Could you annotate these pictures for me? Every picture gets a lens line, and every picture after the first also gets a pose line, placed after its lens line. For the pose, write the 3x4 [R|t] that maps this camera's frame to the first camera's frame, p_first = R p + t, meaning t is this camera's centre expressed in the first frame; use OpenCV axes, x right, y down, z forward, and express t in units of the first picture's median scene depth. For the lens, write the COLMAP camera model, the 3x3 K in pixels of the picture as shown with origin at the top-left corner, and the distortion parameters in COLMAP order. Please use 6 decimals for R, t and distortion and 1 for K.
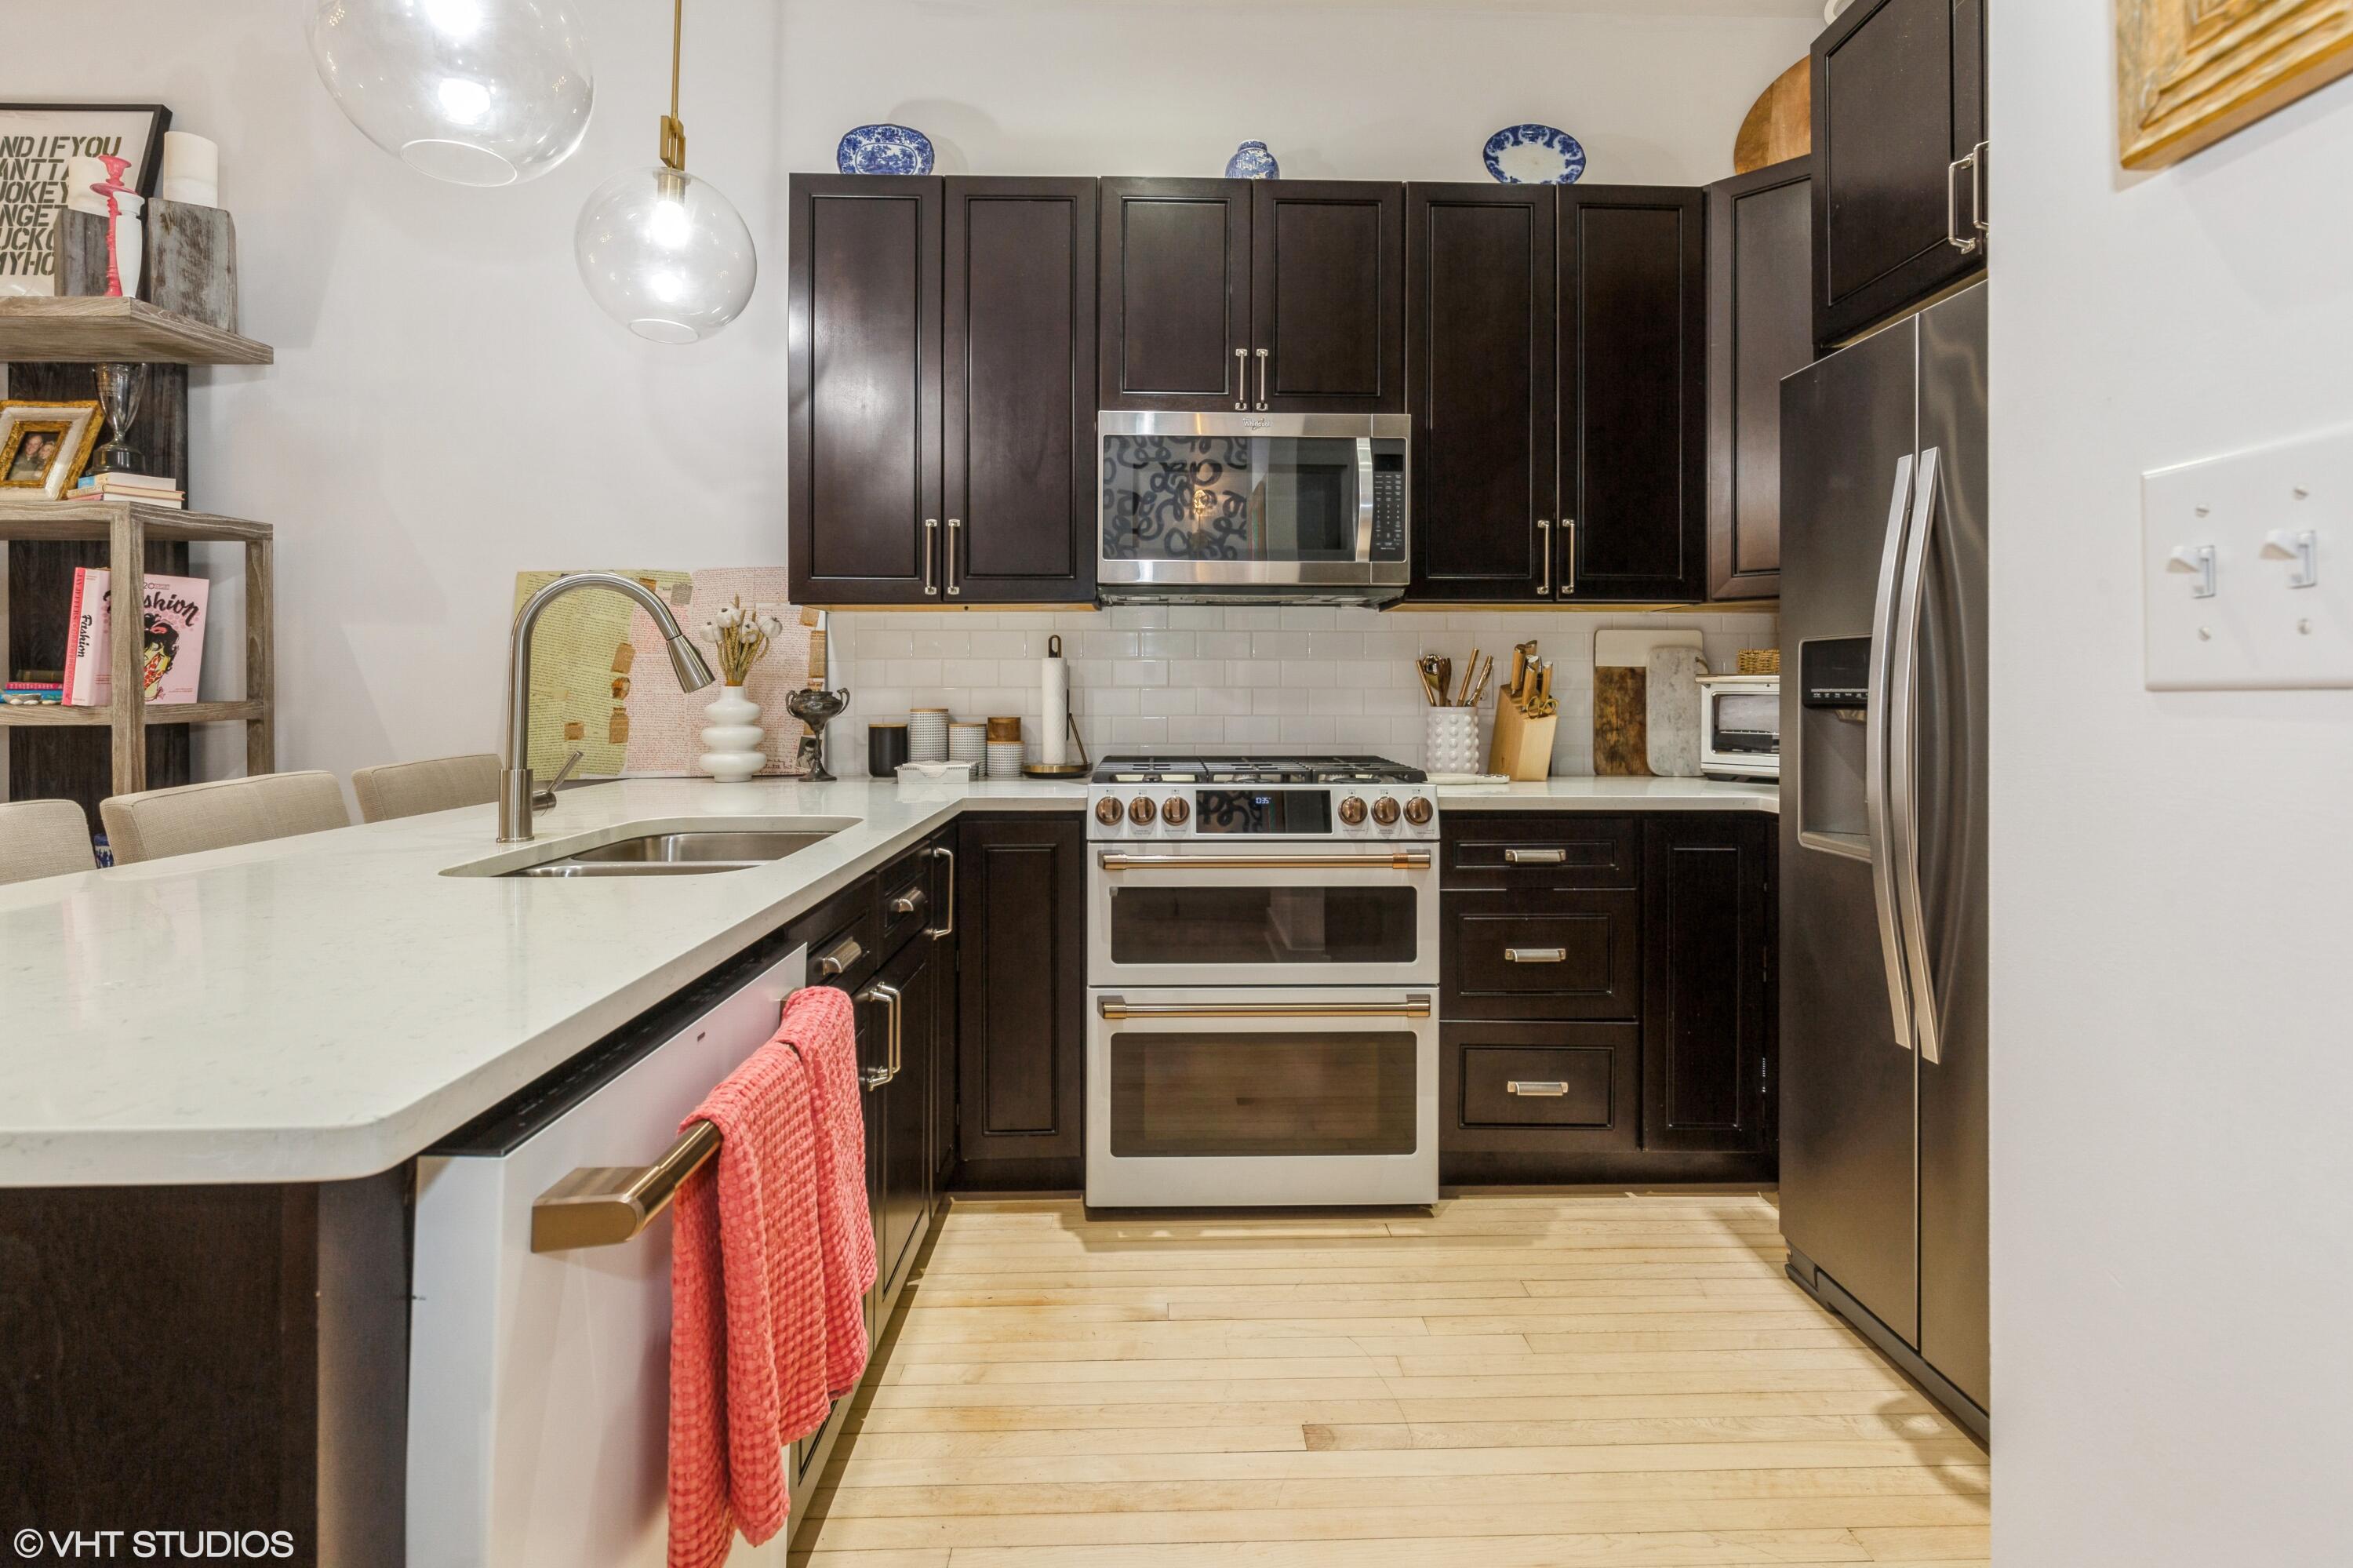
lens RADIAL K [[1088.0, 0, 1181.3], [0, 1088.0, 693.6], [0, 0, 1]] dist [-0.000267, -0.000459]
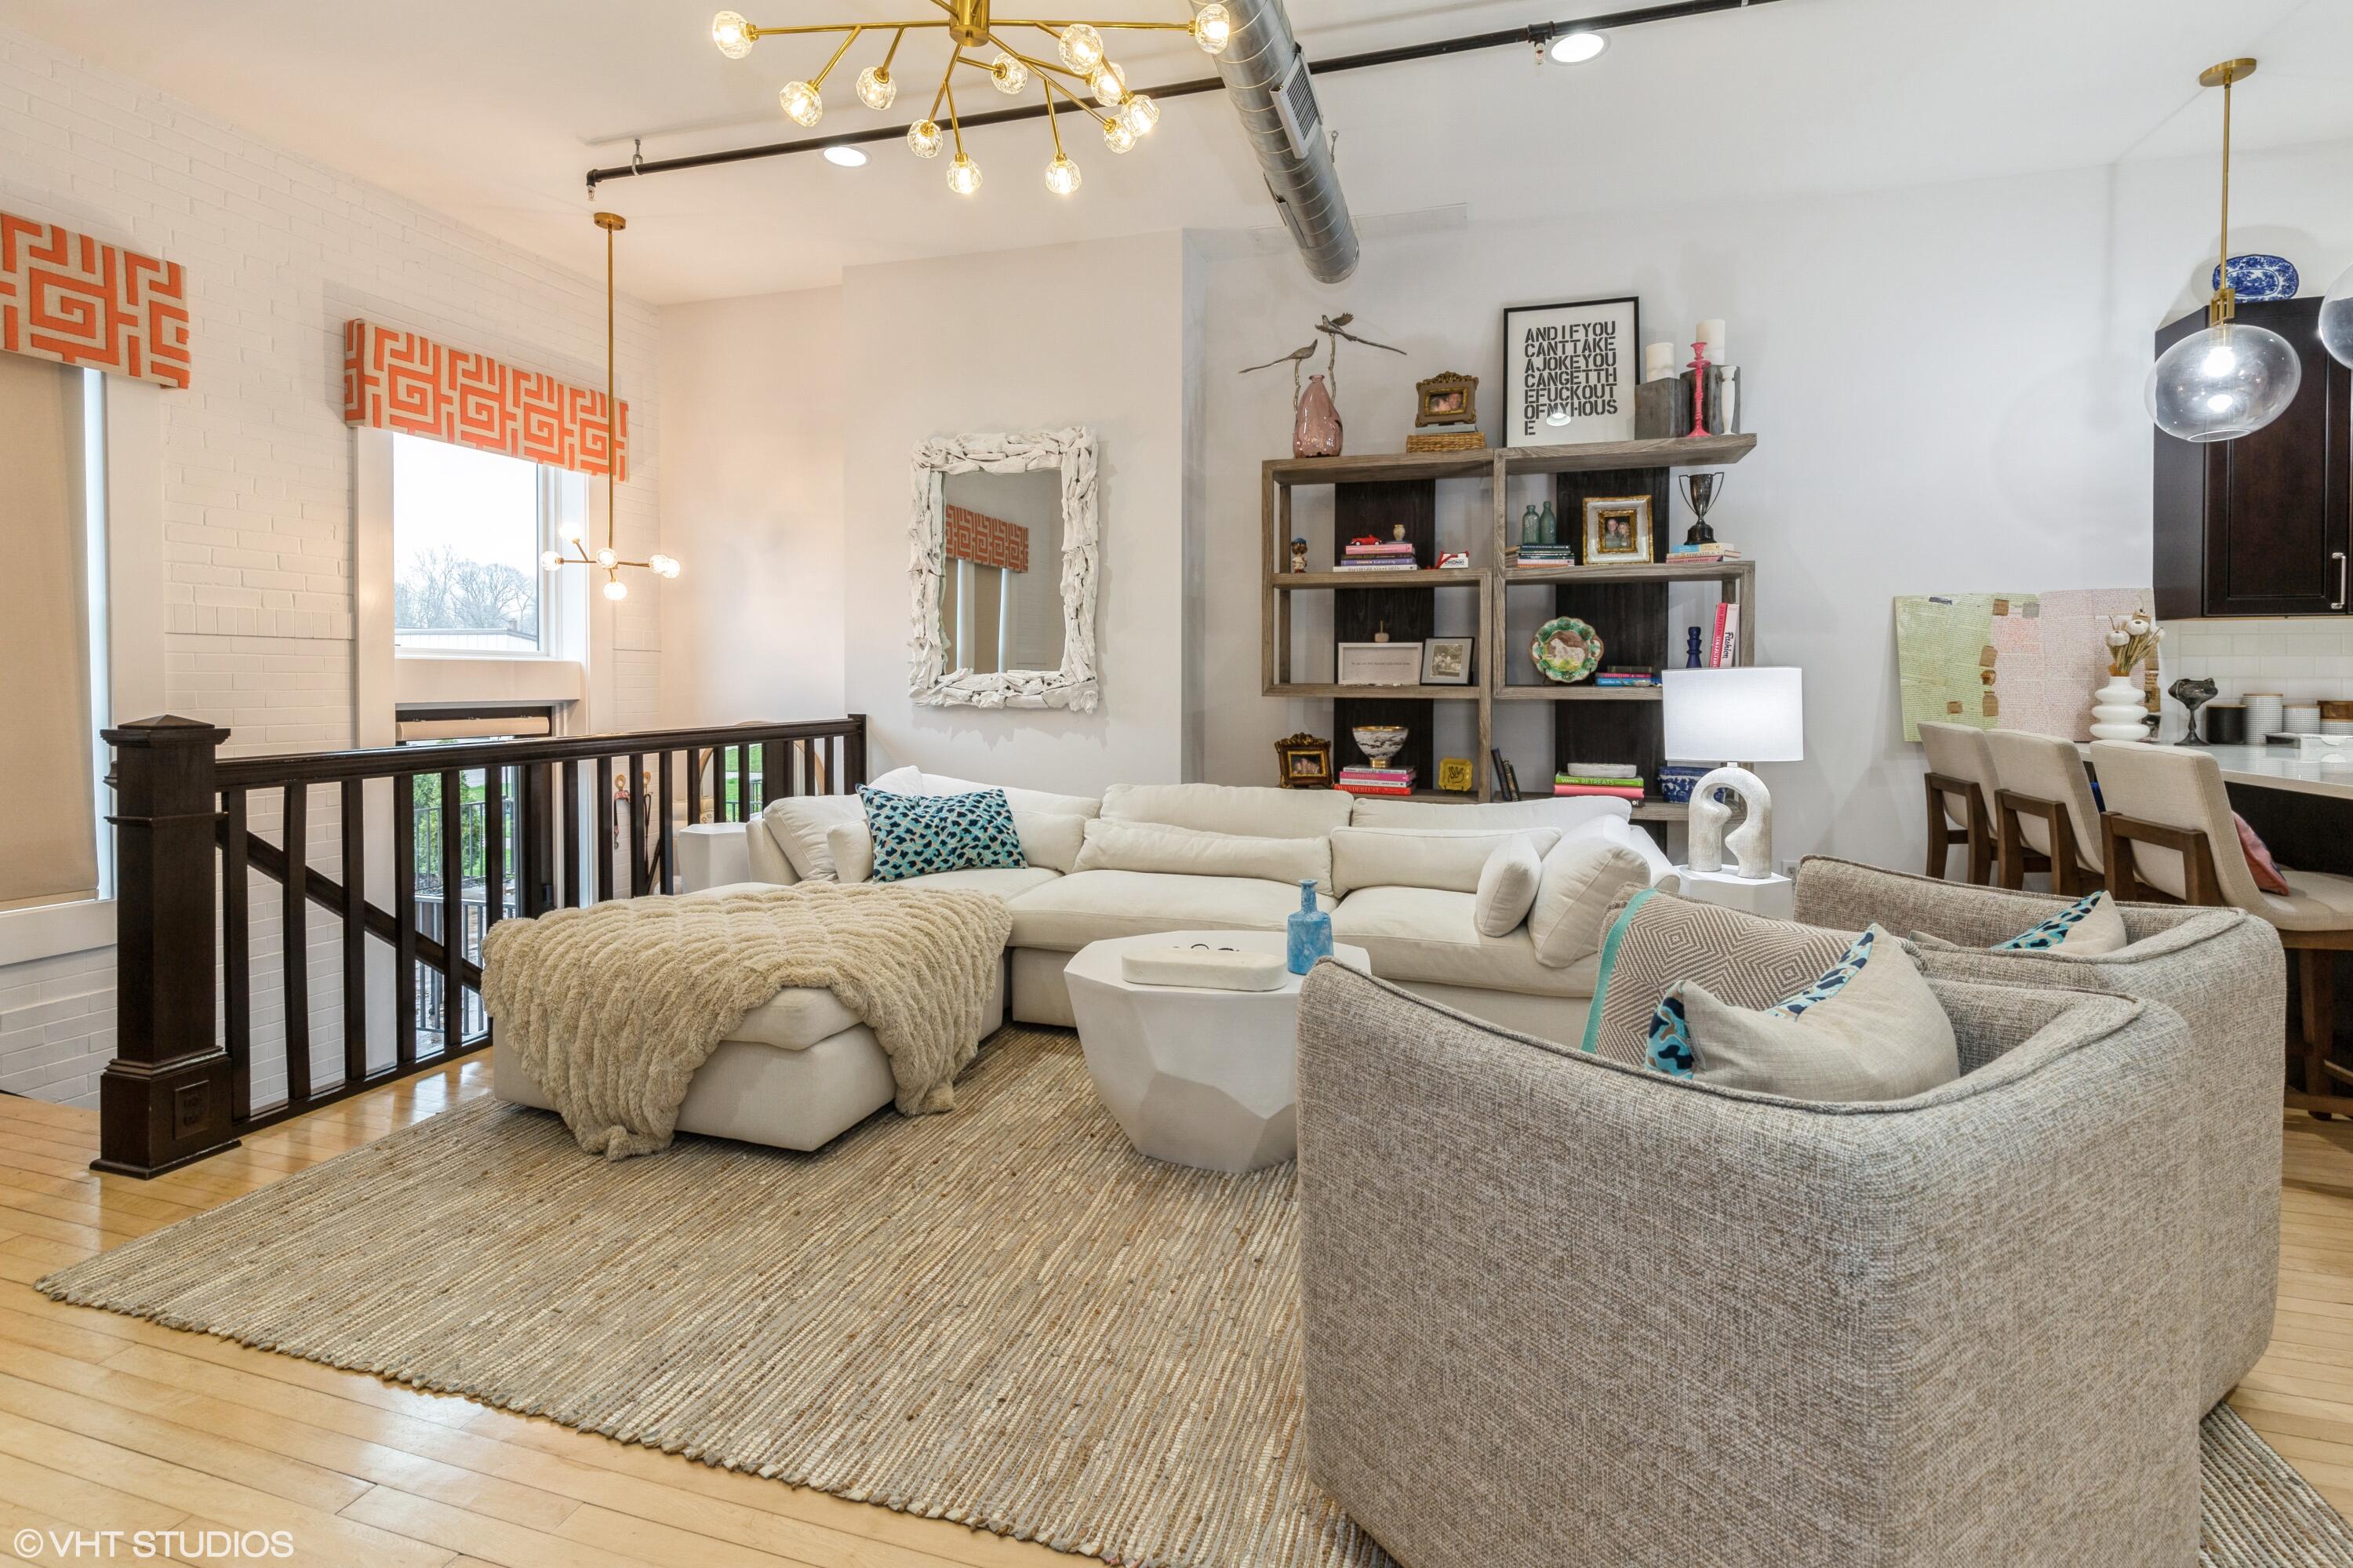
lens RADIAL K [[1088.0, 0, 1181.3], [0, 1088.0, 693.6], [0, 0, 1]] dist [-0.000267, -0.000459]
pose [[0.948231, 0.006643, -0.317513, -1.173382], [-0.001565, 0.999867, 0.016246, -0.006258], [0.317579, -0.014908, 0.948115, -0.740977]]
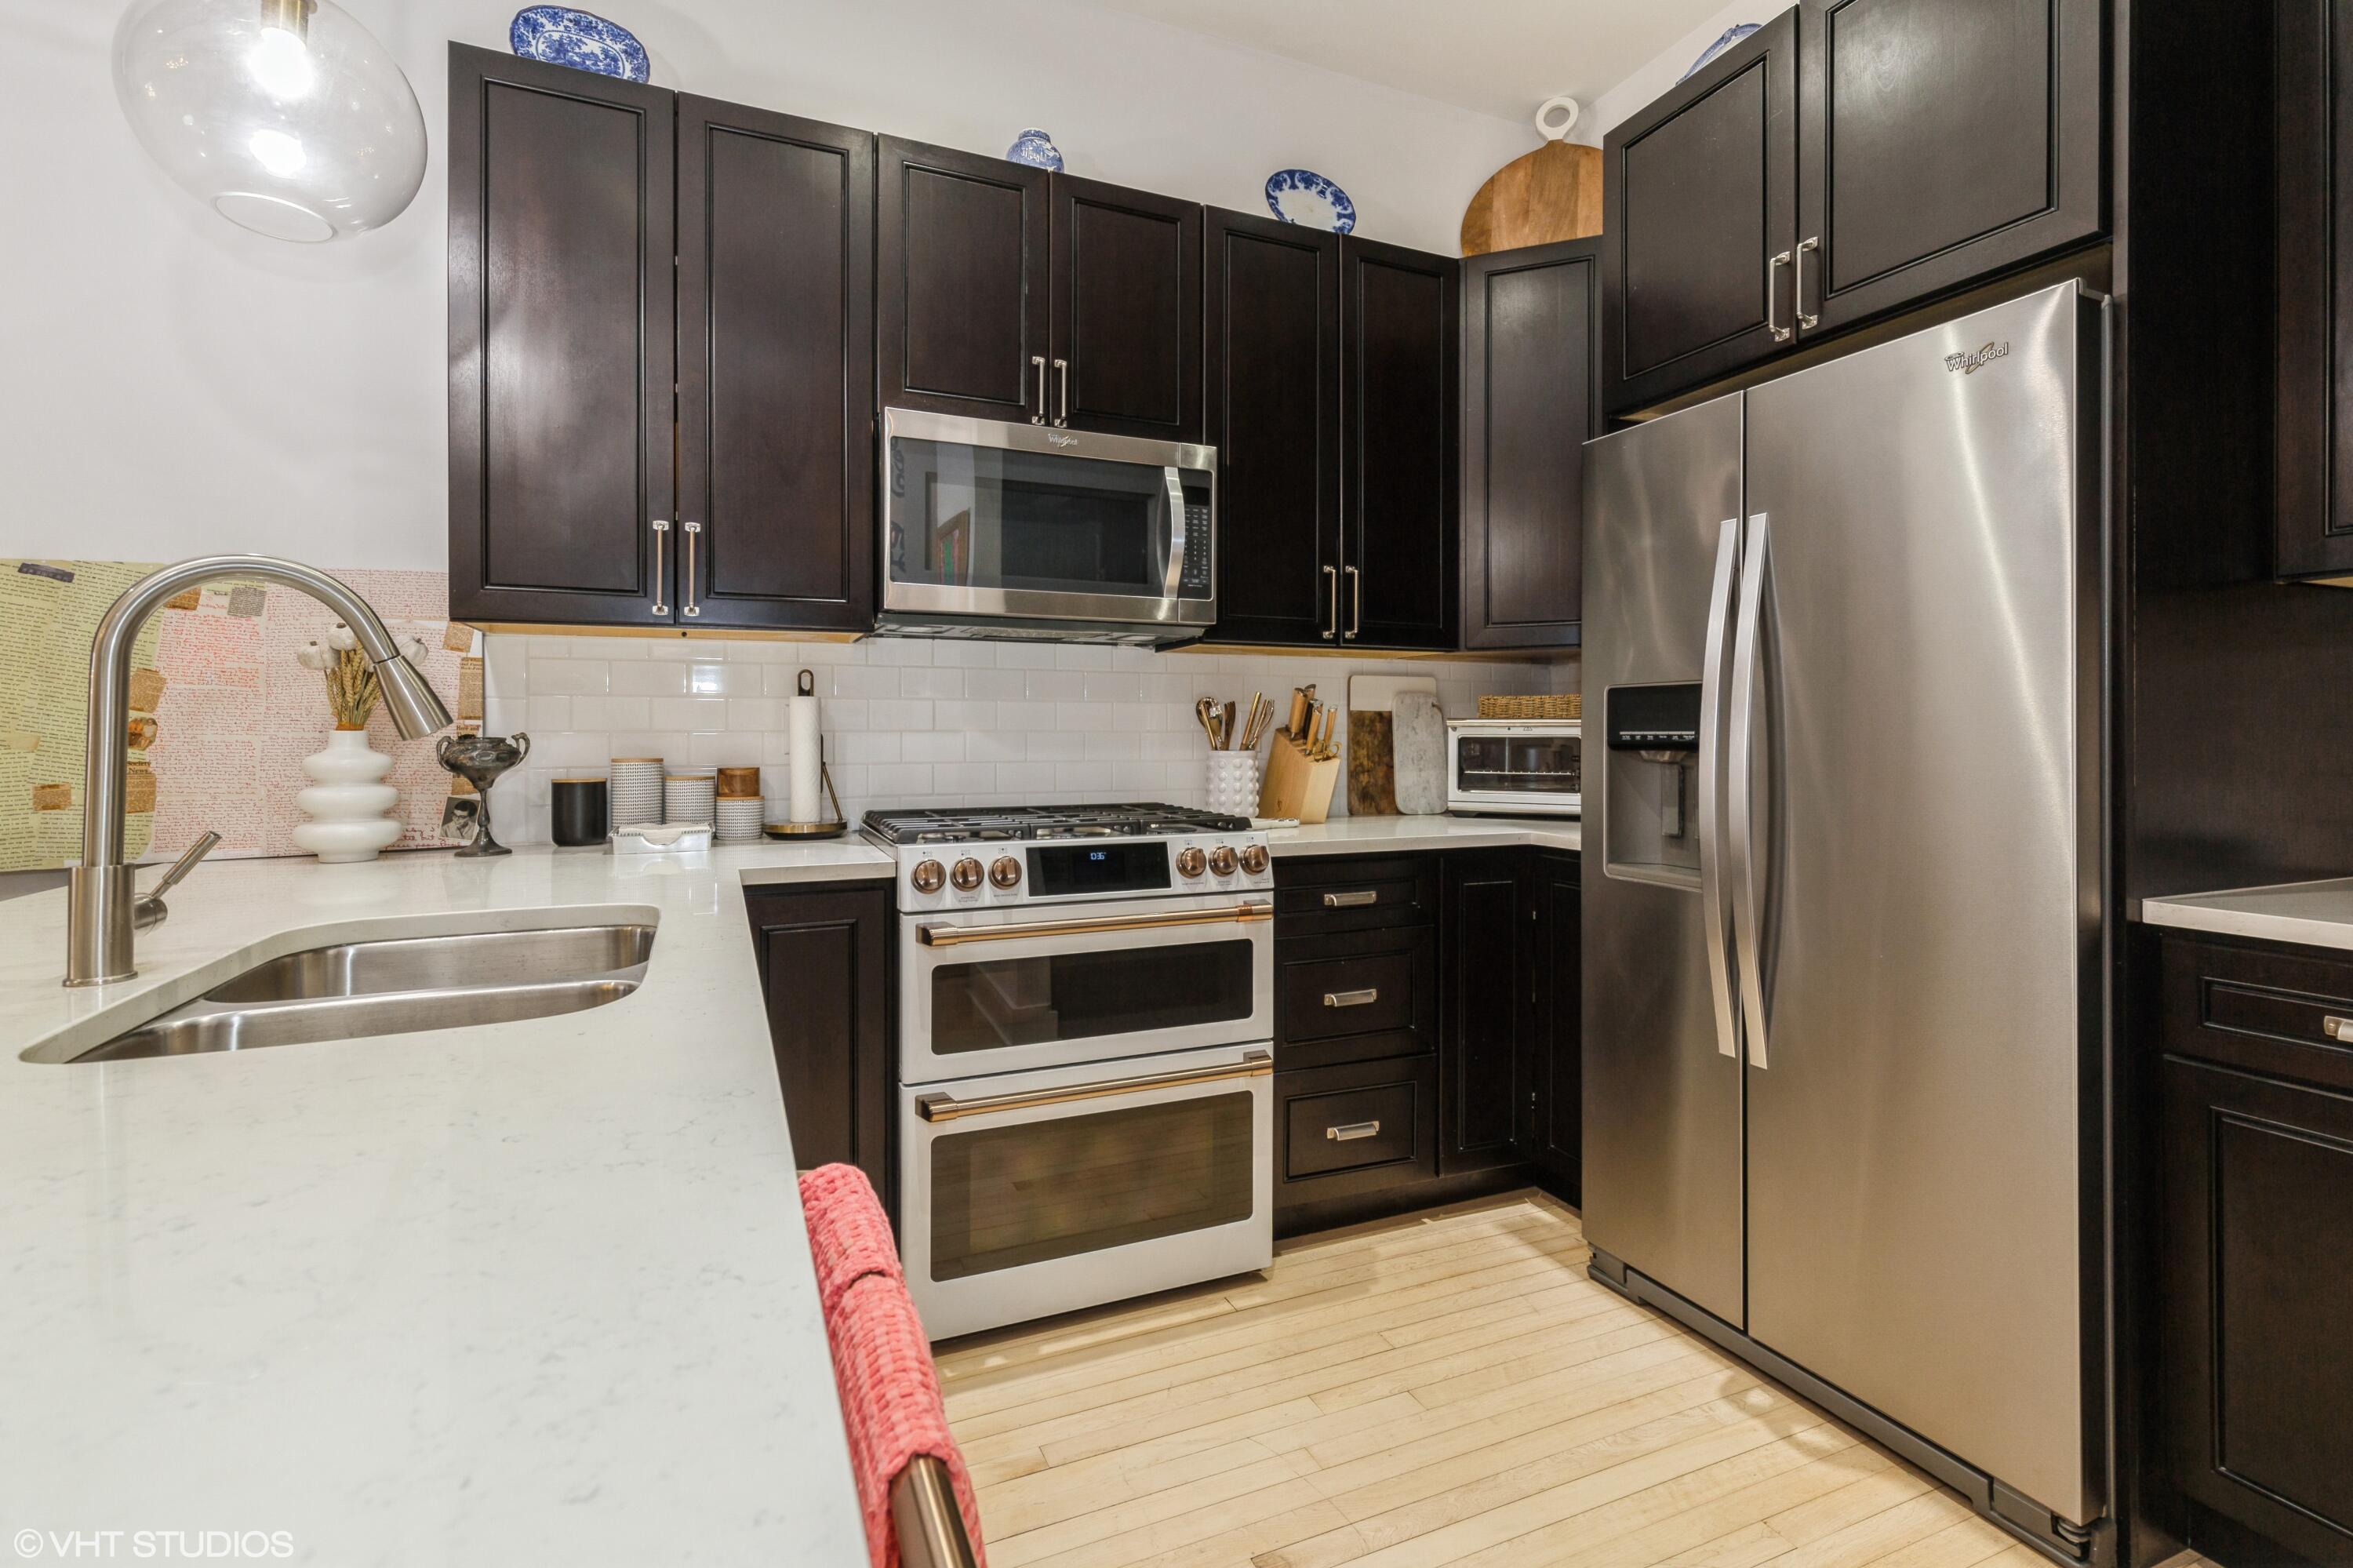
lens RADIAL K [[1074.6, 0, 1180.0], [0, 1074.6, 739.6], [0, 0, 1]] dist [0.006891, -0.000107]
pose [[0.929486, -0.004395, 0.368832, -0.172021], [0.003648, 0.999990, 0.002722, -0.000823], [-0.368840, -0.001185, 0.929492, 0.129453]]
